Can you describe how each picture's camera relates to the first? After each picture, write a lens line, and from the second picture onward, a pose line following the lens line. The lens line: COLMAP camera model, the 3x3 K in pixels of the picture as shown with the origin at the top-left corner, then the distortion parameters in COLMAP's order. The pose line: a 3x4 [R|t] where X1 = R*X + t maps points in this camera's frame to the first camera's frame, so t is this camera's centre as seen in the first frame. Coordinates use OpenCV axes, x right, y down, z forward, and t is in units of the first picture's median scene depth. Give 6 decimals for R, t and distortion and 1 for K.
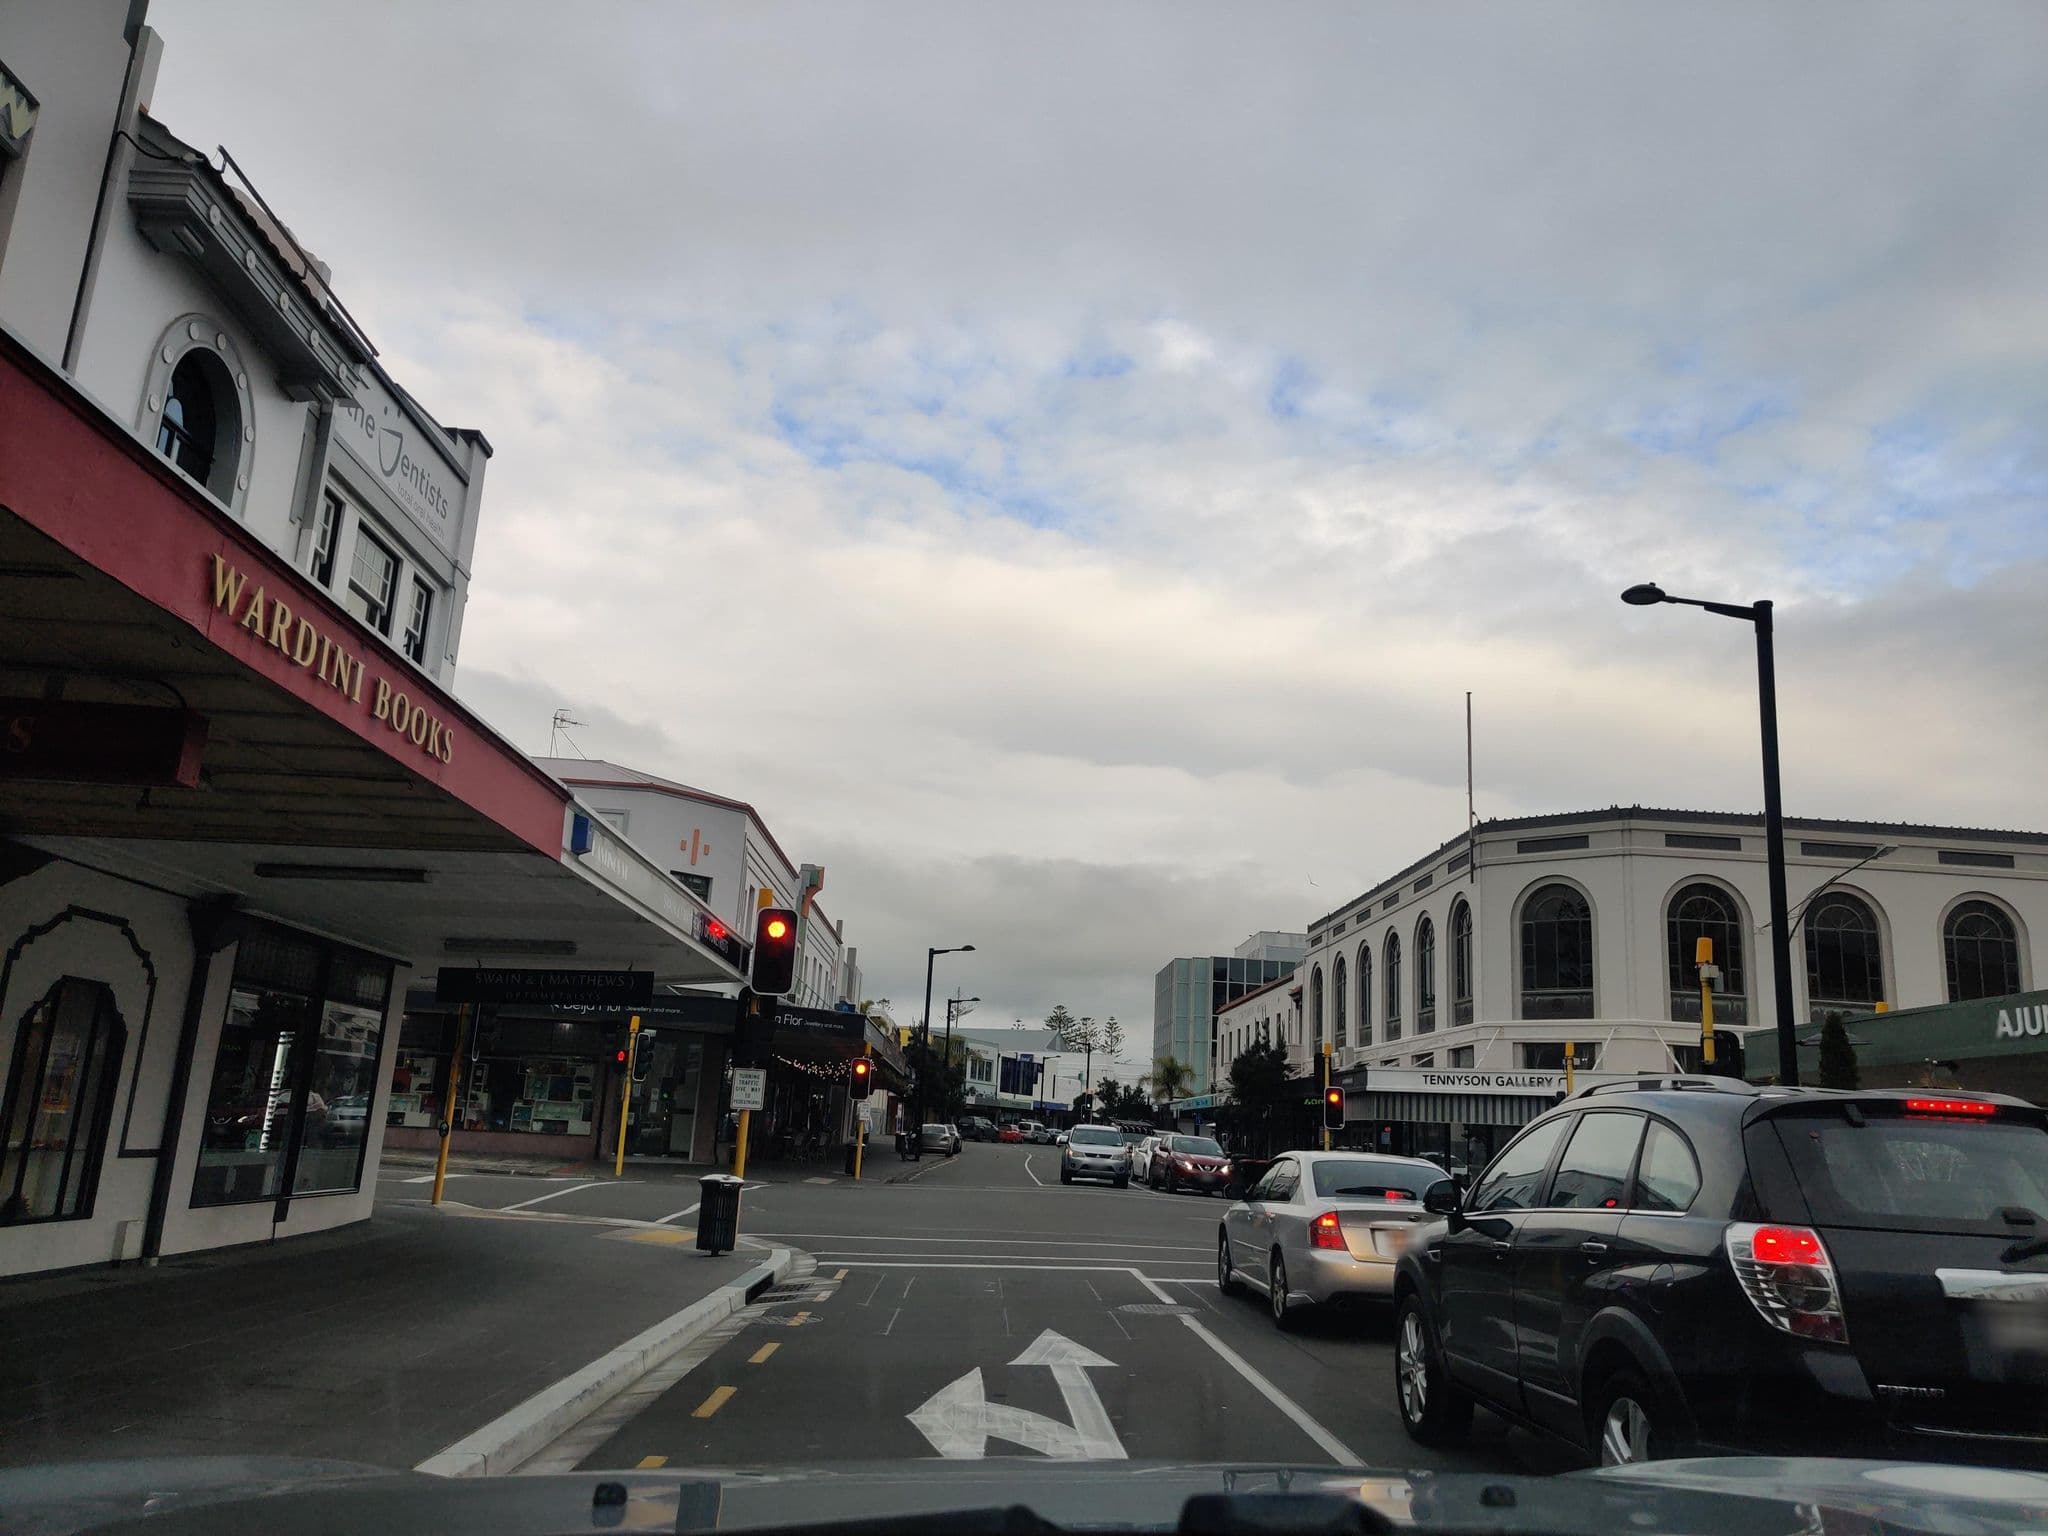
lens RADIAL K [[1523.7, 0, 1027.3], [0, 1523.7, 774.5], [0, 0, 1]] dist [0.048596, -0.081093]
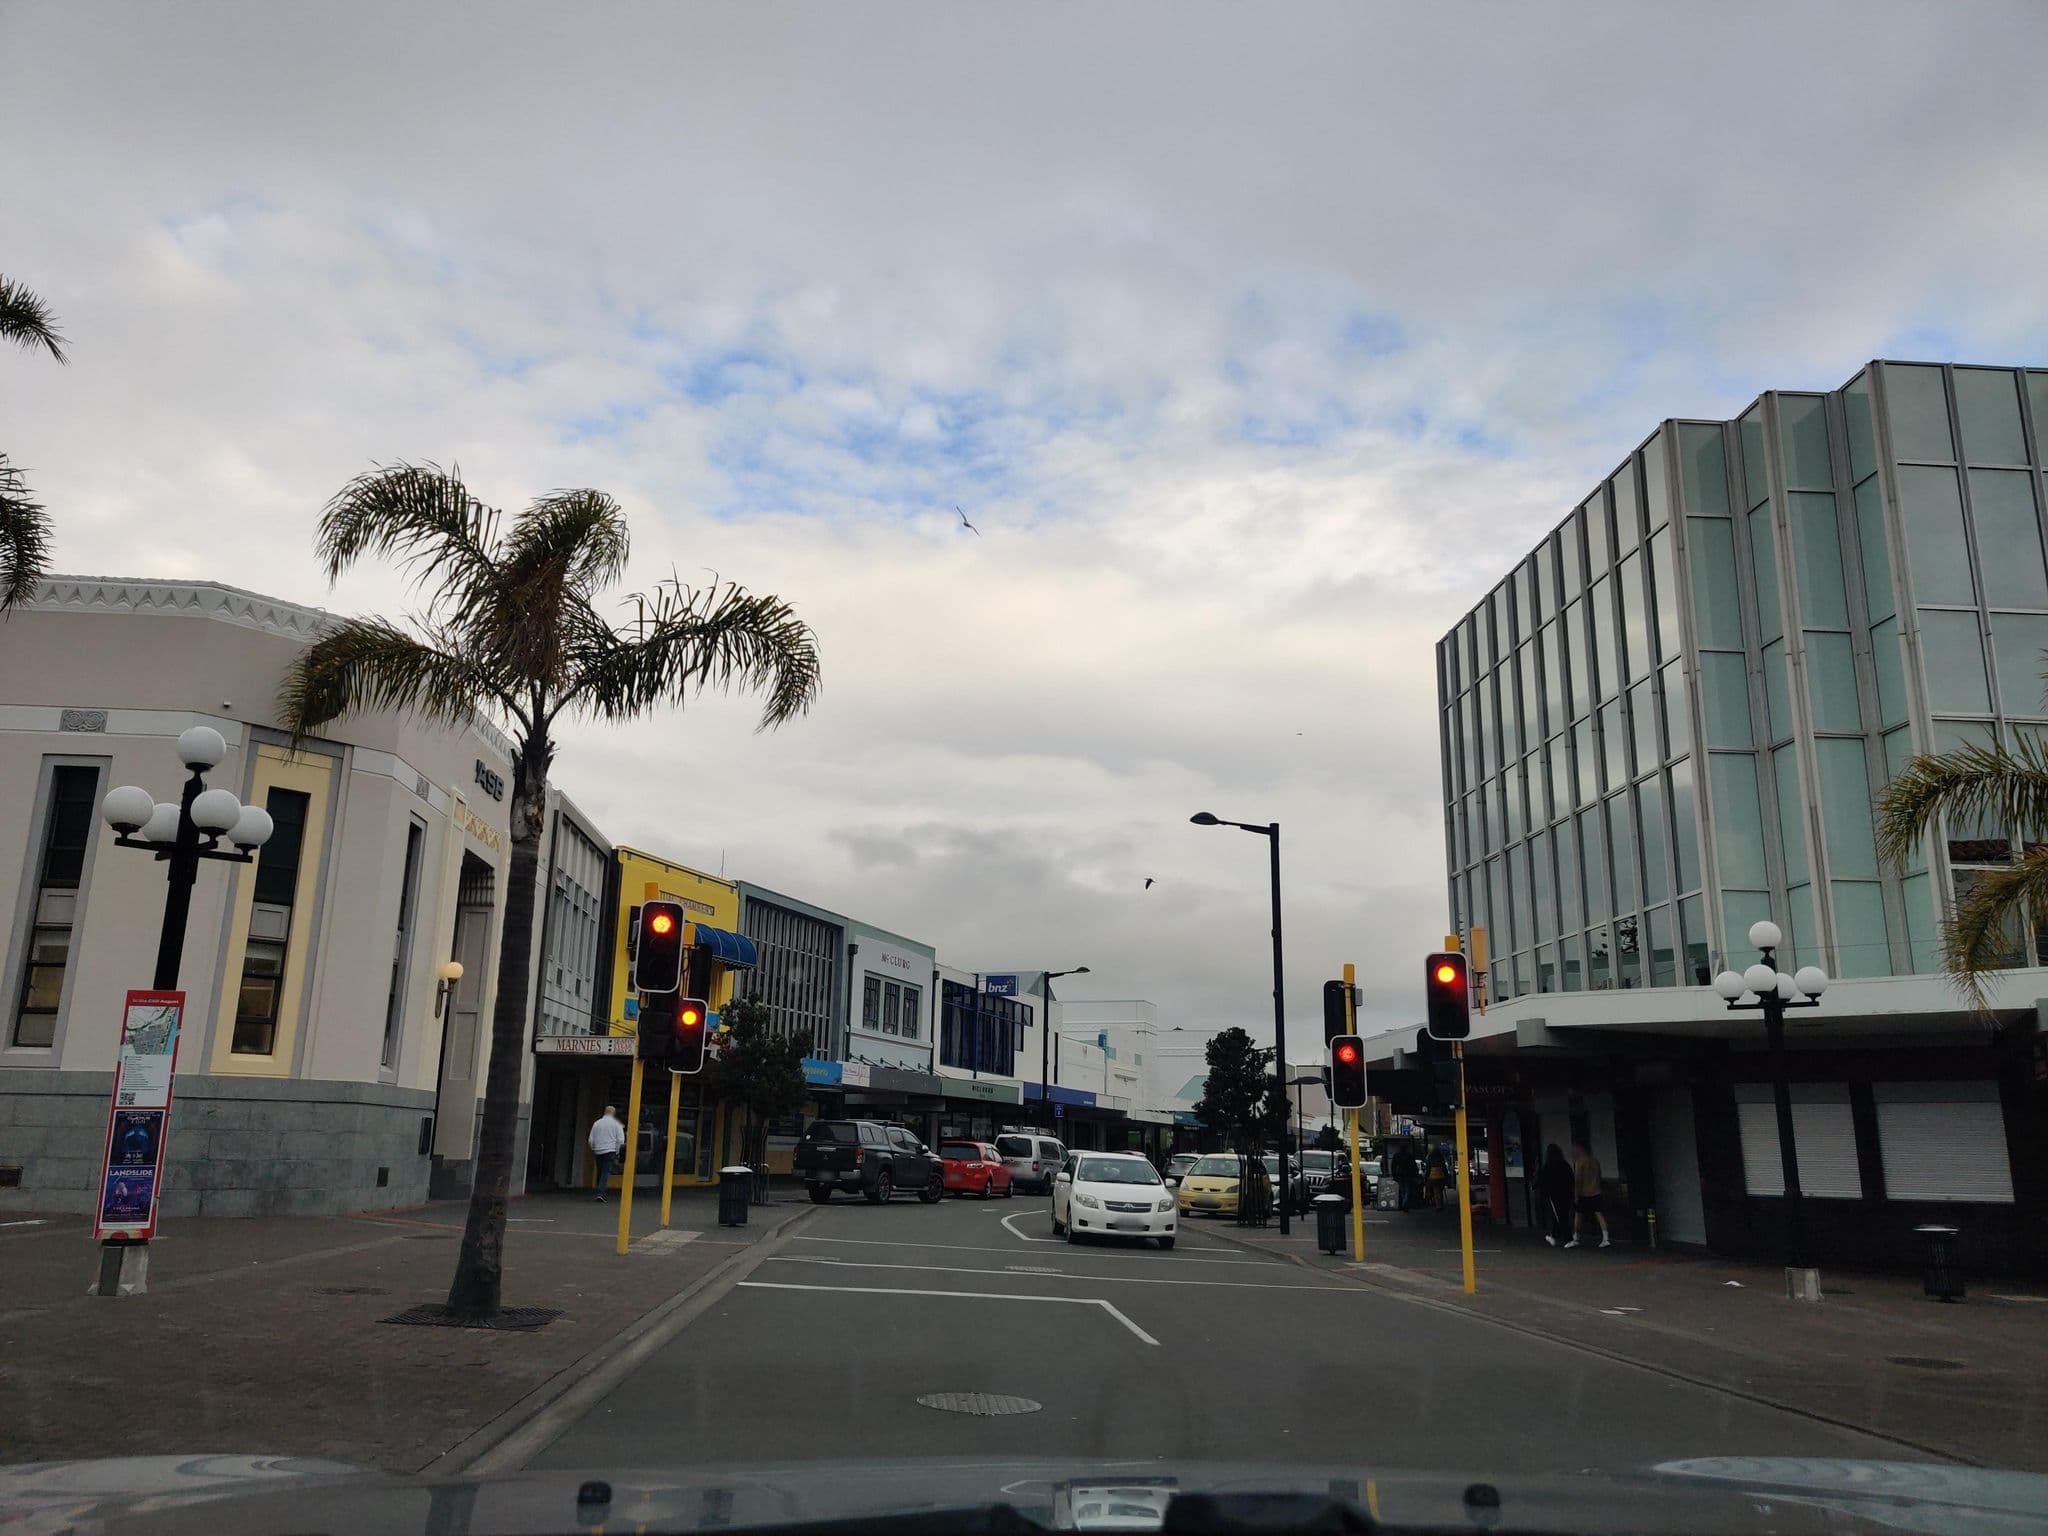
lens RADIAL K [[1523.7, 0, 1027.3], [0, 1523.7, 774.5], [0, 0, 1]] dist [0.048596, -0.081093]
pose [[0.998973, -0.021888, 0.039664, -0.009375], [0.022483, 0.999641, -0.014599, 0.139435], [-0.039330, 0.015476, 0.999106, 0.601332]]
